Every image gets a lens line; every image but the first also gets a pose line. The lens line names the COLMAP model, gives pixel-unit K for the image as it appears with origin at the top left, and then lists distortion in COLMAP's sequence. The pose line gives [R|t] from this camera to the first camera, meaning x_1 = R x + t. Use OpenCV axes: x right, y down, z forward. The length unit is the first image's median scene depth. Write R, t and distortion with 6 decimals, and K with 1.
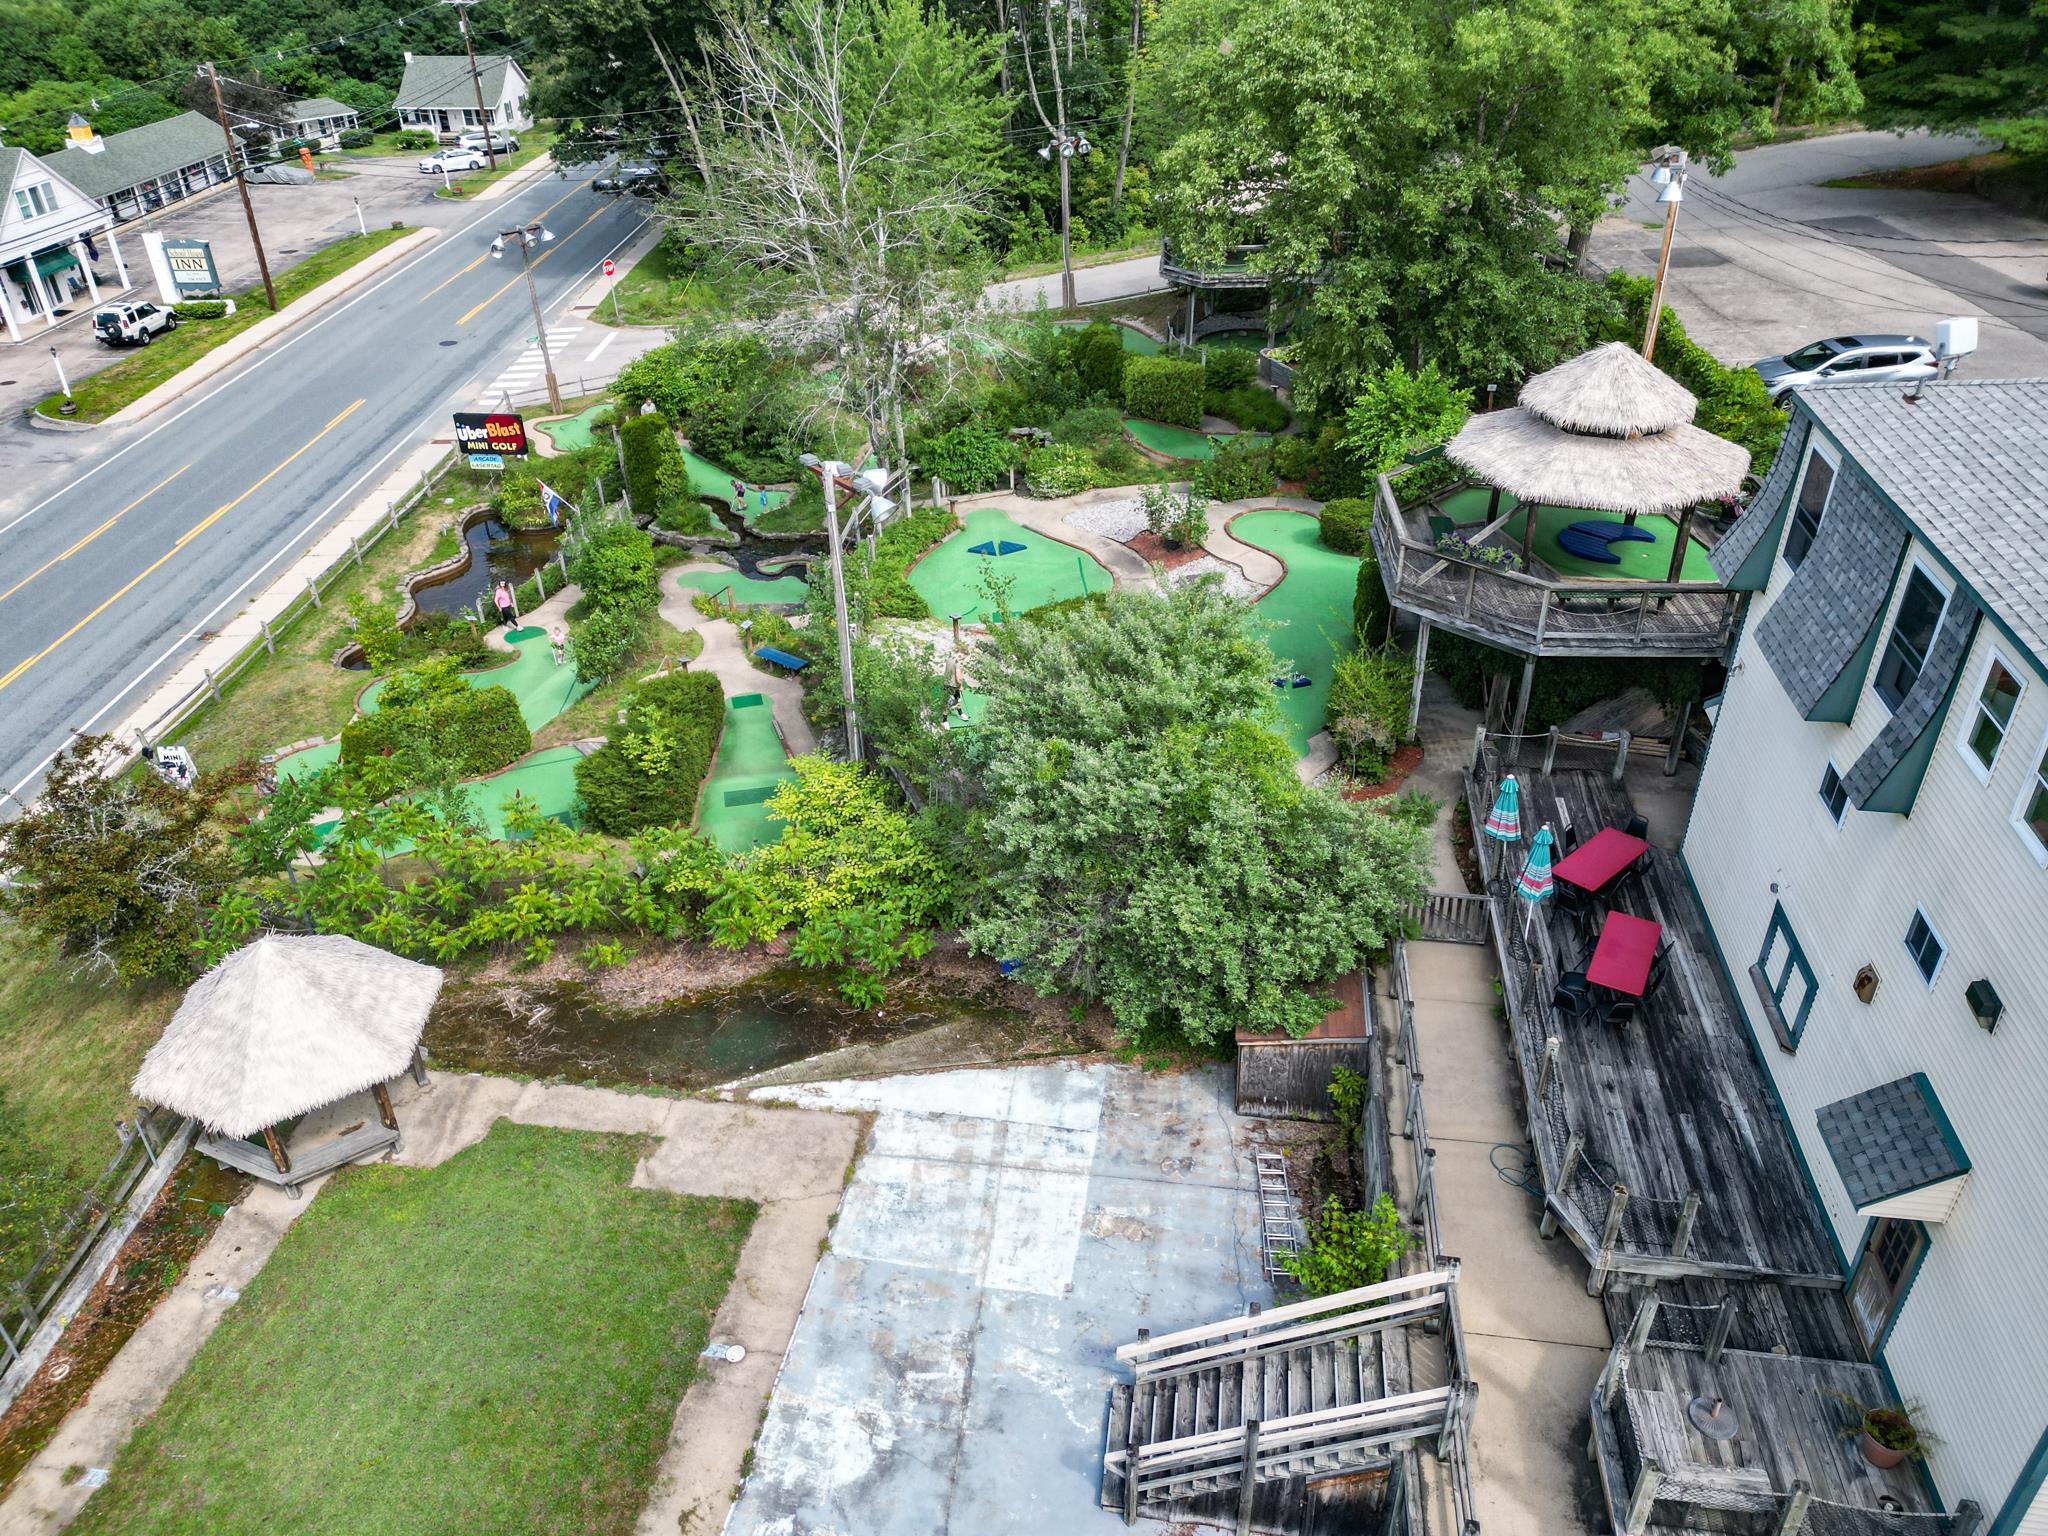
lens RADIAL K [[1481.2, 0, 1033.1], [0, 1481.2, 741.1], [0, 0, 1]] dist [0.075069, -0.070792]
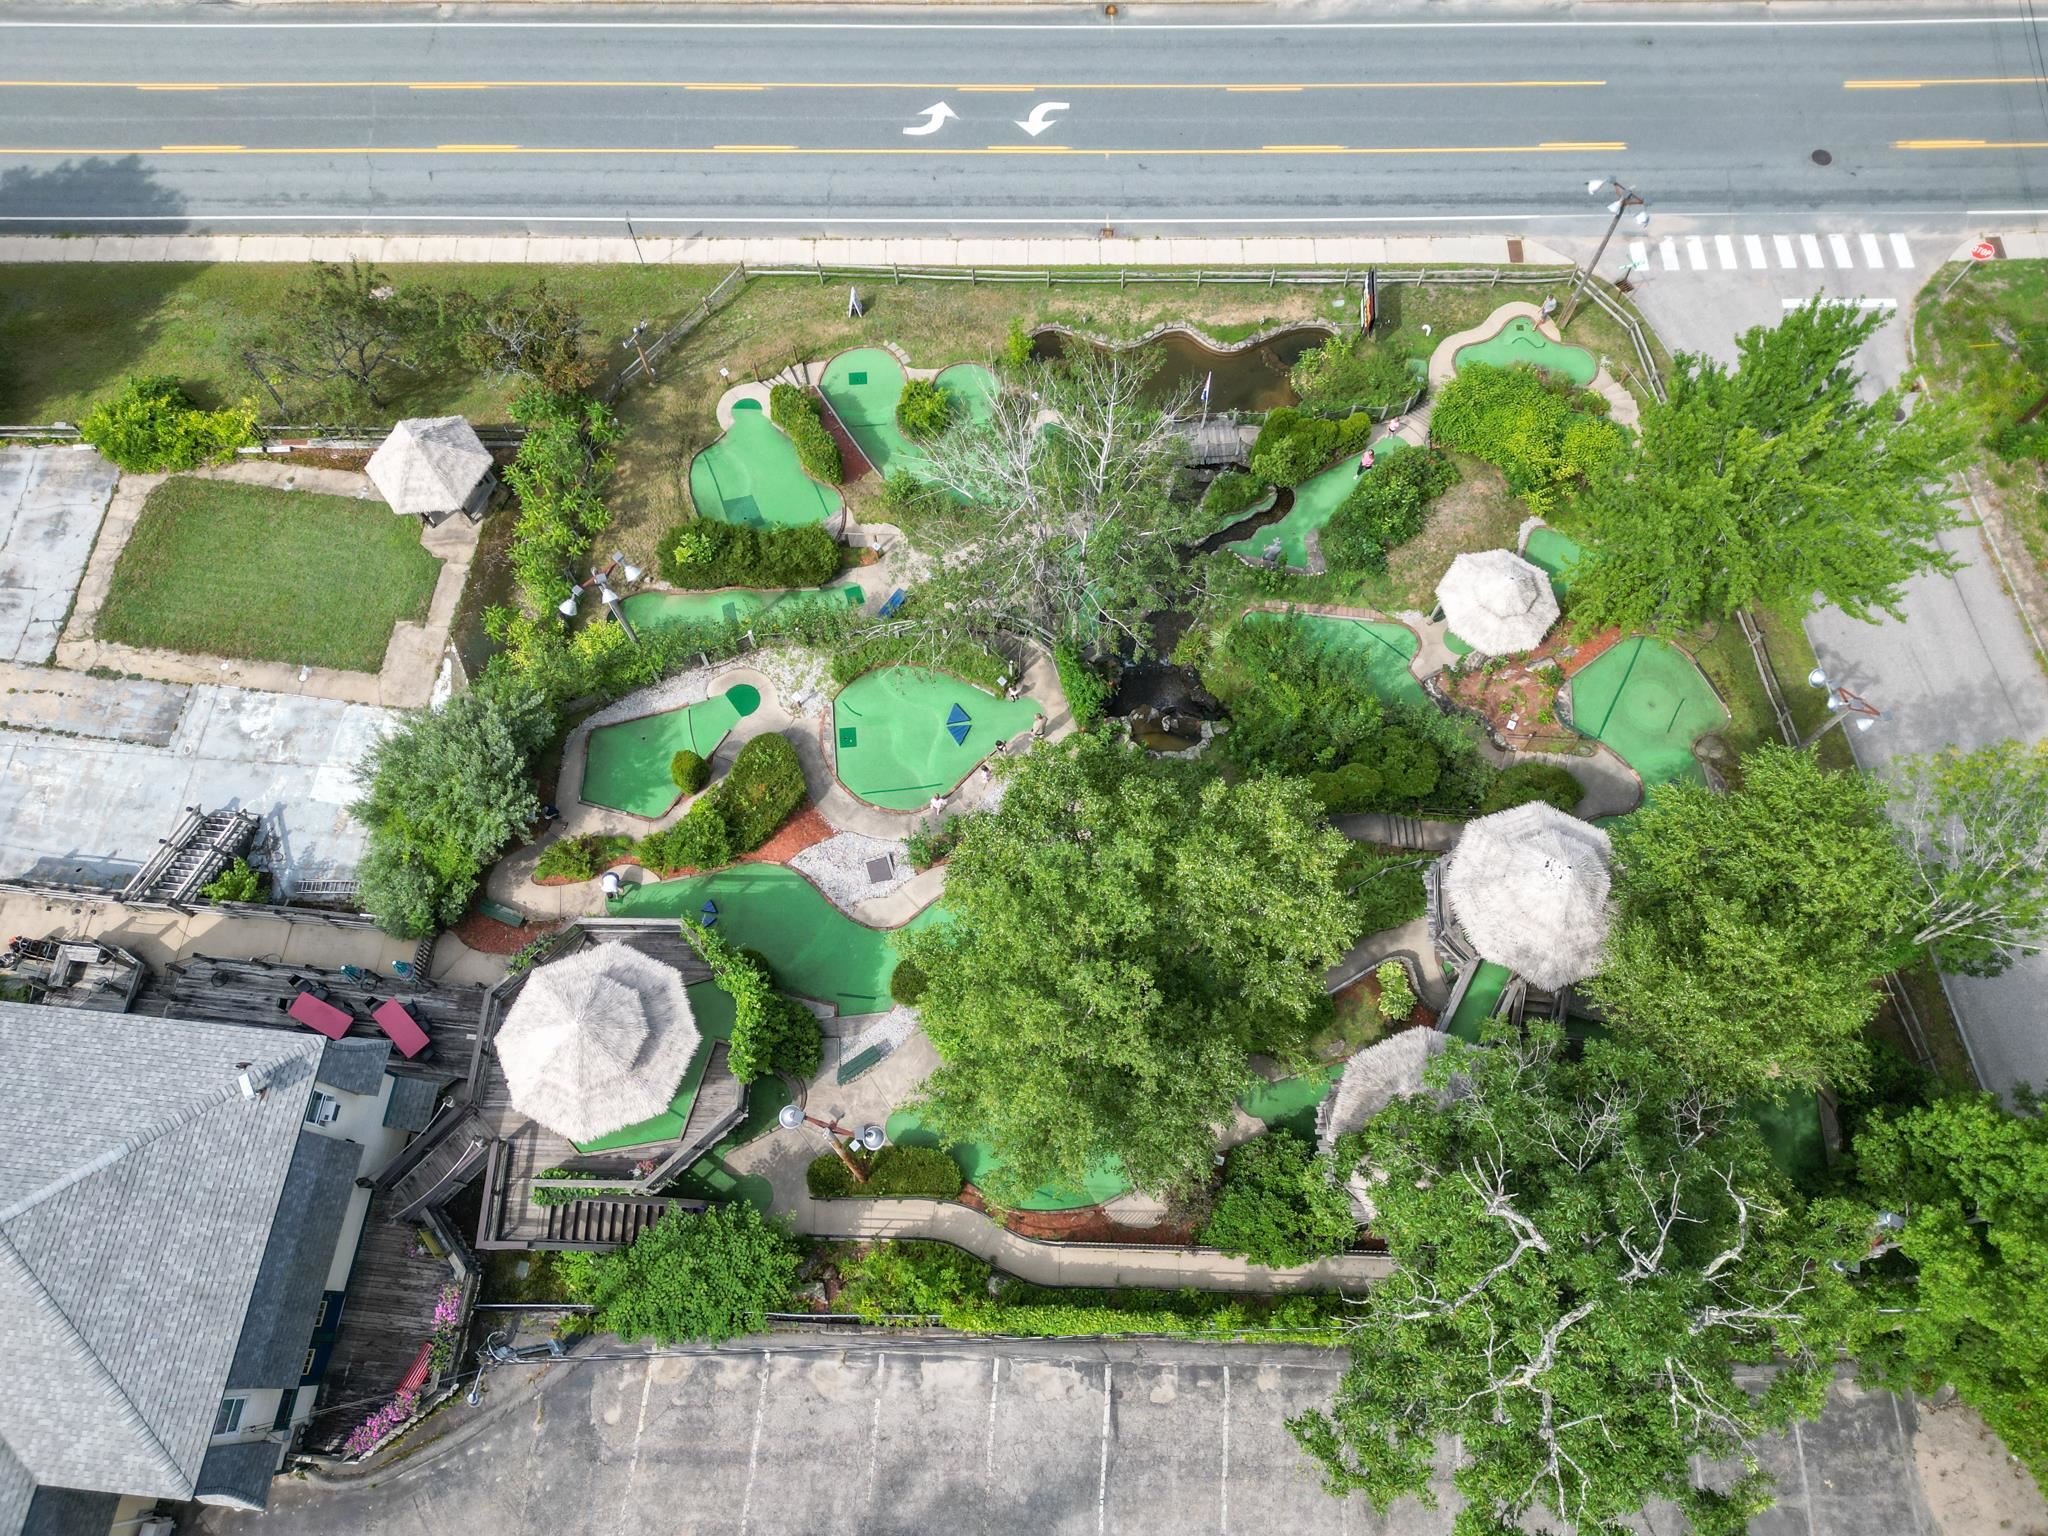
lens RADIAL K [[1470.1, 0, 1014.1], [0, 1470.1, 771.1], [0, 0, 1]] dist [0.072449, -0.070429]
pose [[0.028101, 0.935079, -0.353322, 0.741301], [-0.519776, 0.315588, 0.793875, -1.838949], [0.853840, 0.161340, 0.494900, 0.675205]]
